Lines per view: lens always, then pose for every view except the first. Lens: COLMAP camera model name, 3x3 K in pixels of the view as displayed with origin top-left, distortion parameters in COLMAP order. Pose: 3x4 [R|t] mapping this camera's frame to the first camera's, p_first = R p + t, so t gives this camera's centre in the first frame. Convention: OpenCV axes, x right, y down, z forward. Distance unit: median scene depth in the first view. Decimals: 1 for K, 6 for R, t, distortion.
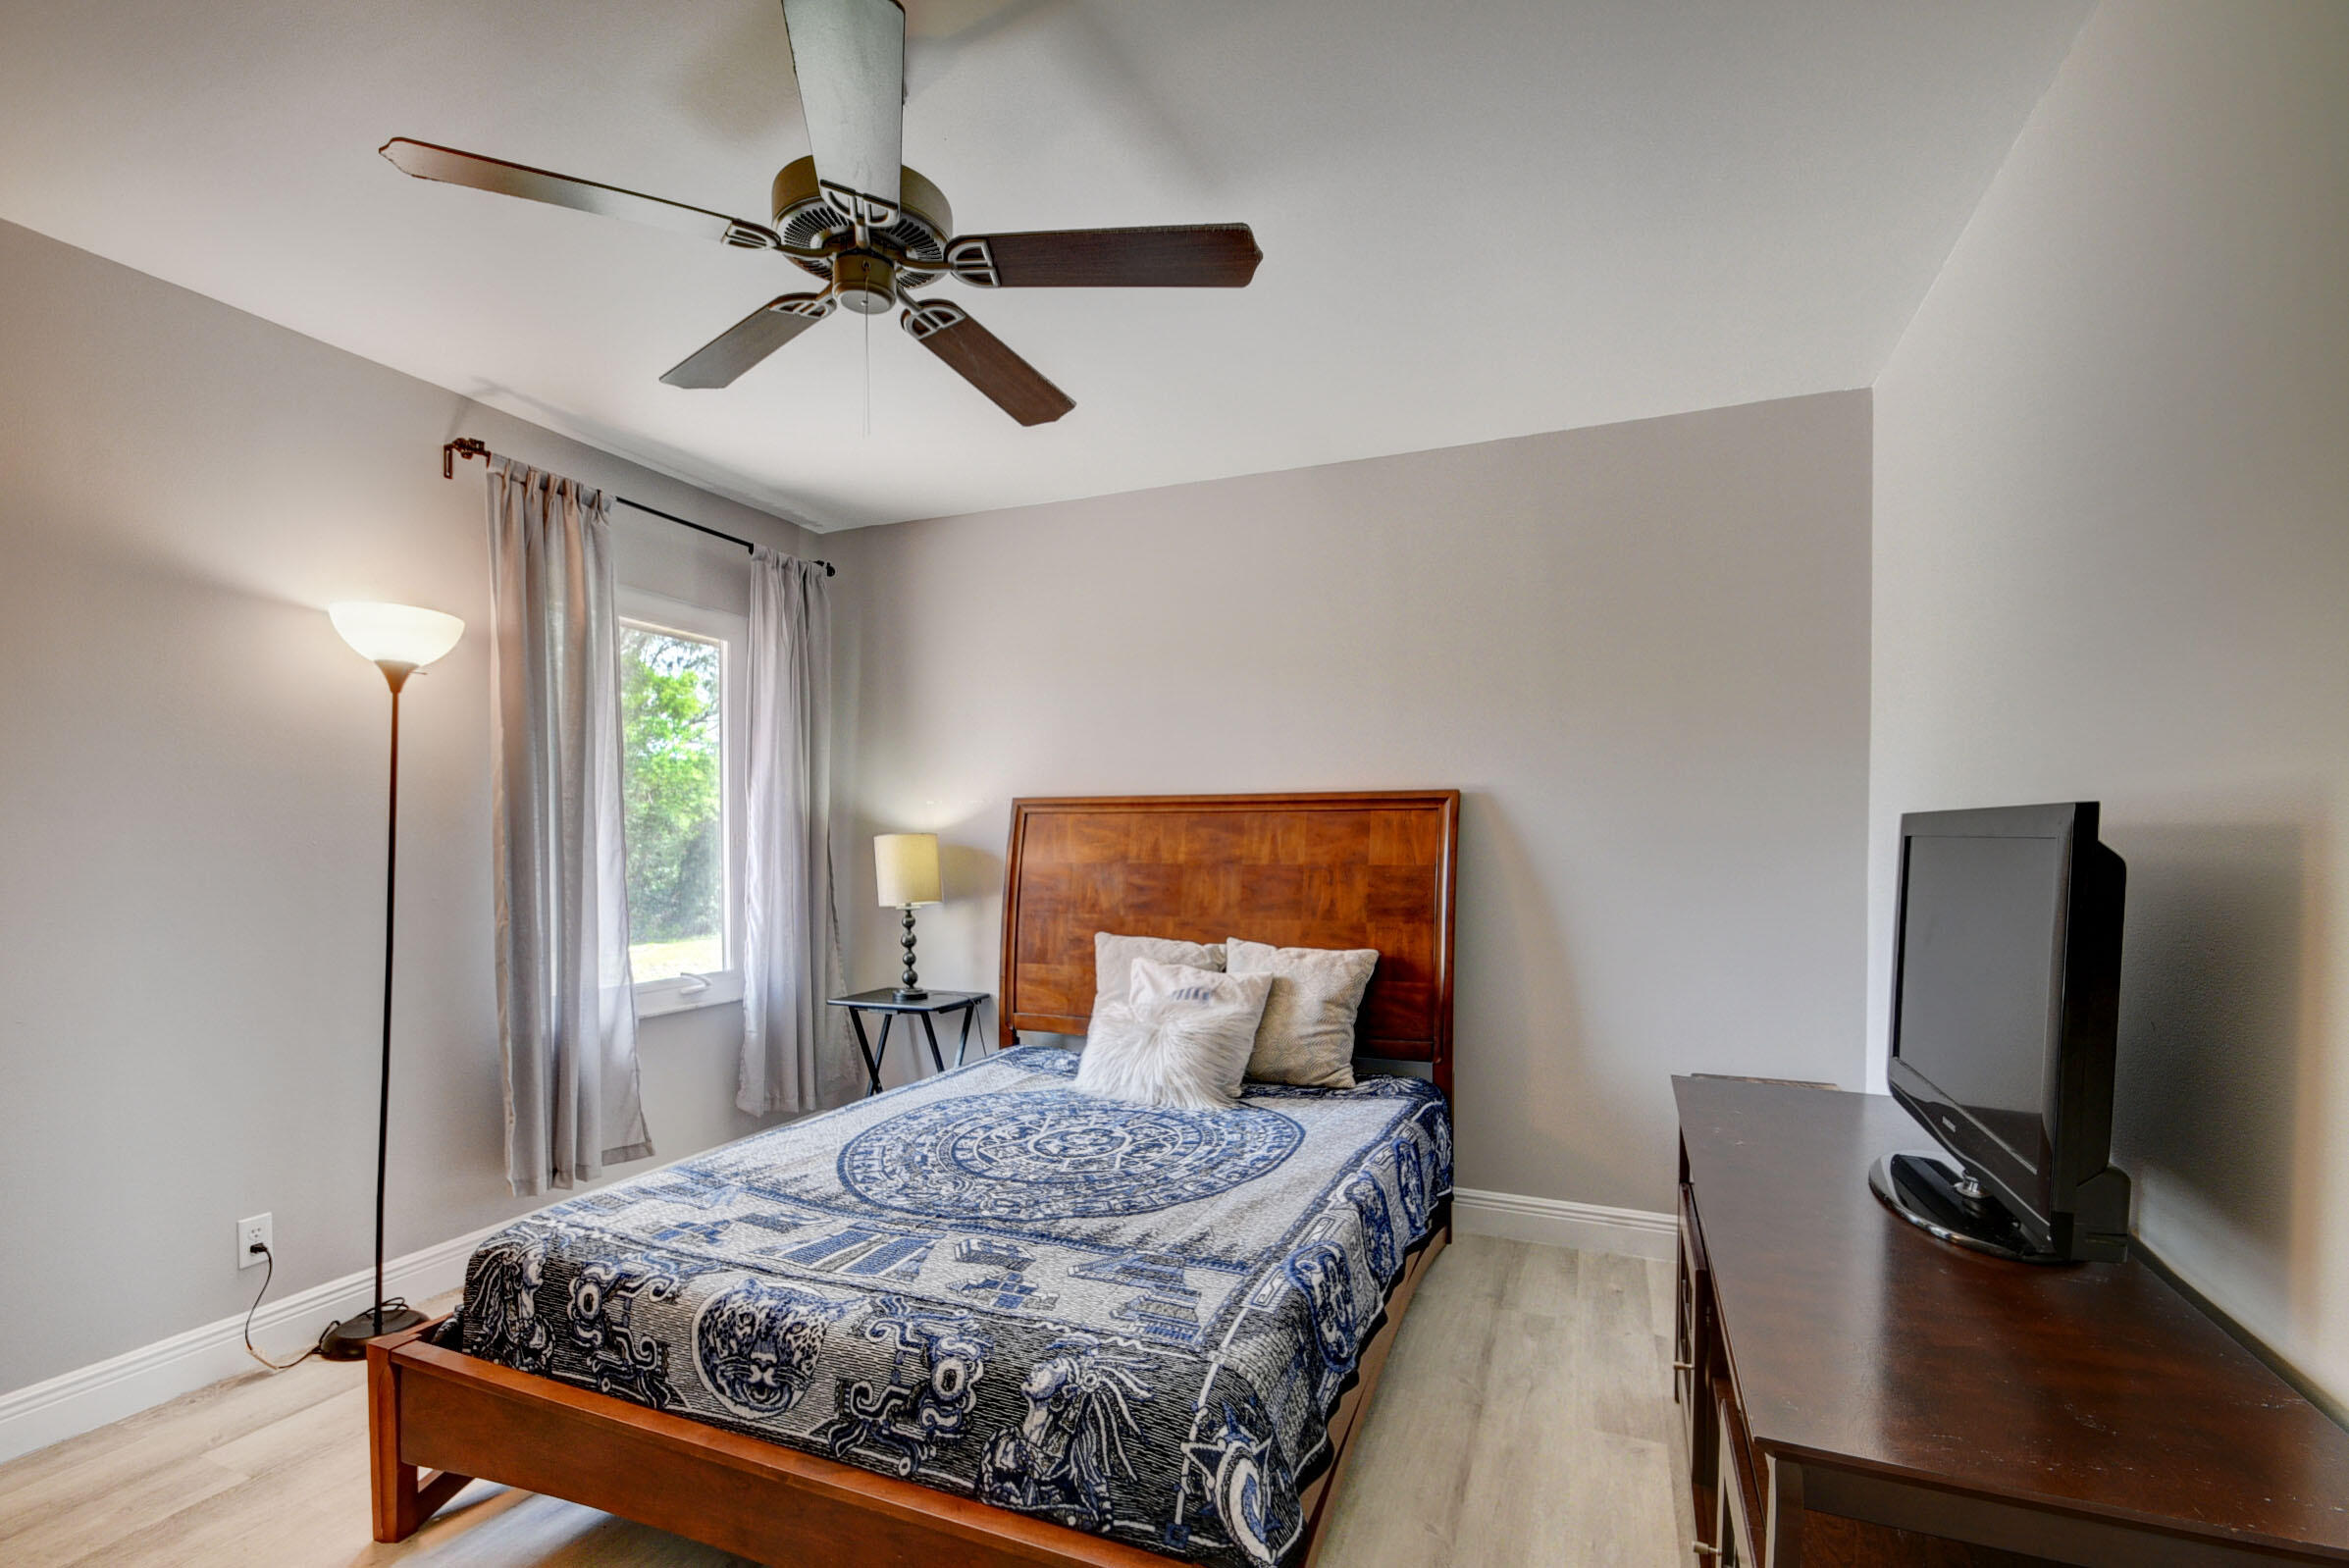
lens RADIAL K [[1032.4, 0, 1158.5], [0, 1032.4, 862.8], [0, 0, 1]] dist [0.018127, -0.018787]
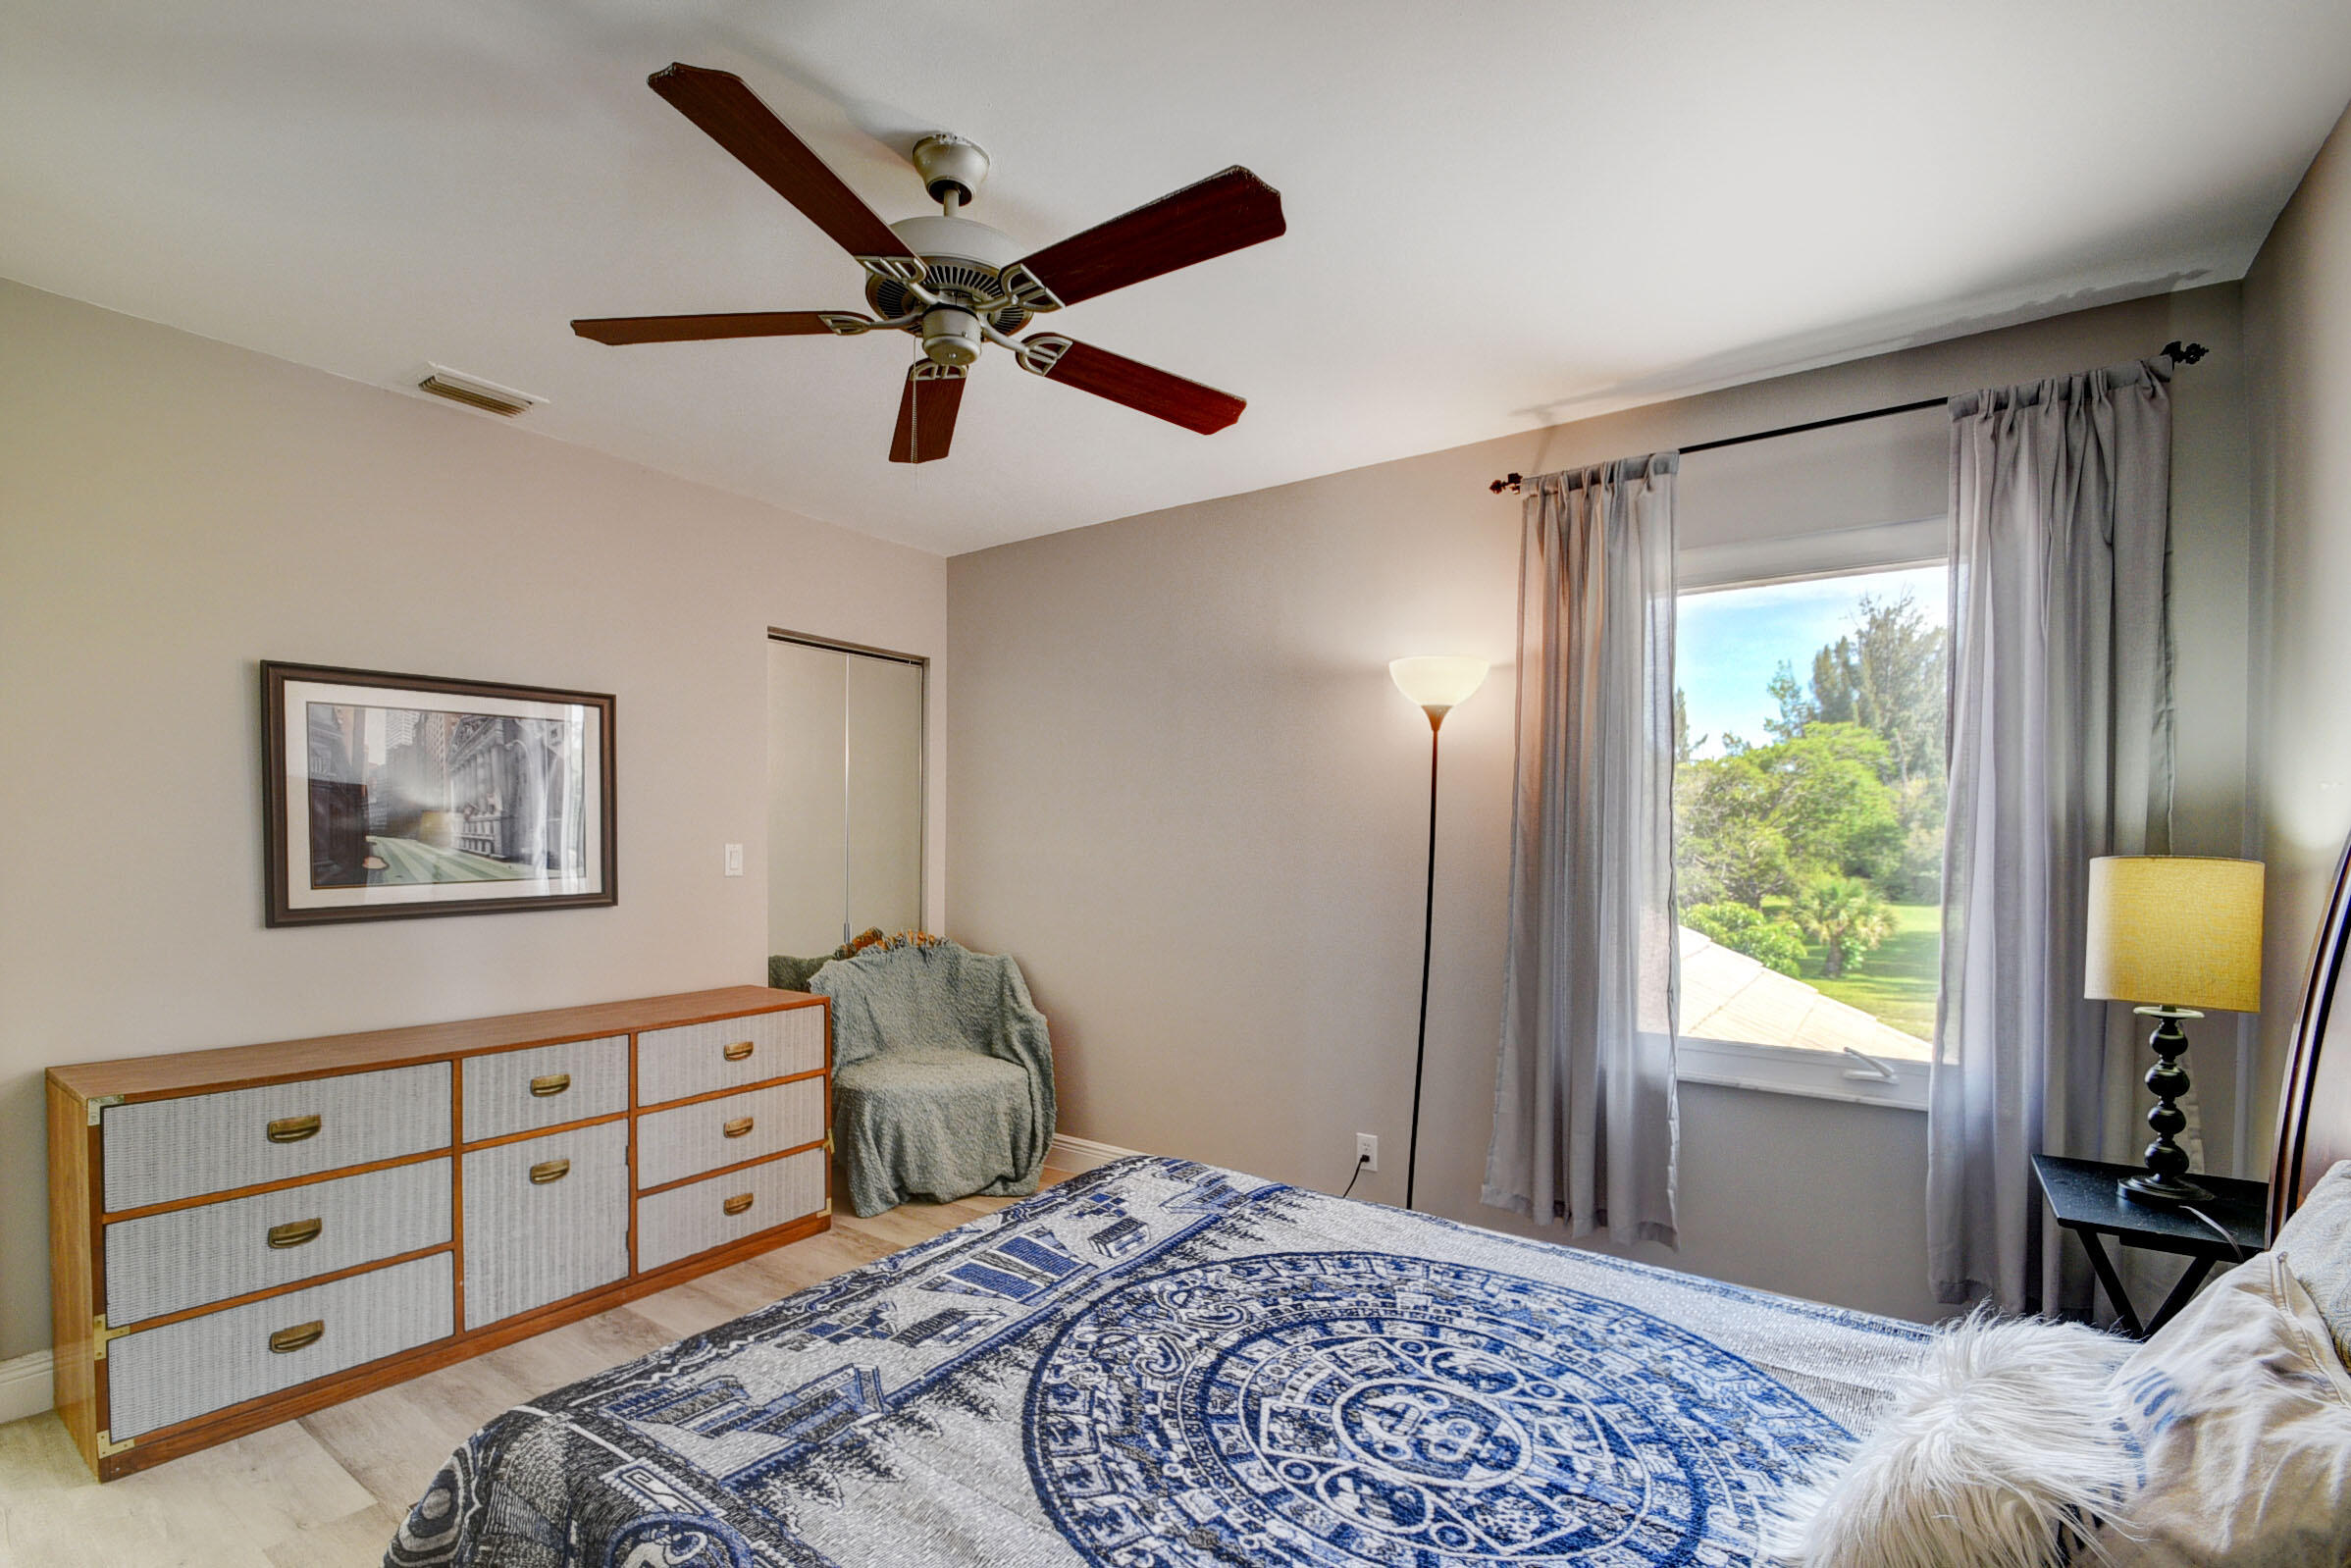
lens RADIAL K [[1033.3, 0, 1159.5], [0, 1033.3, 862.9], [0, 0, 1]] dist [0.018127, -0.018787]
pose [[-0.212030, 0.014788, -0.977151, 0.515074], [-0.028610, 0.999363, 0.021332, -0.035211], [0.976844, 0.032479, -0.211472, 1.039609]]
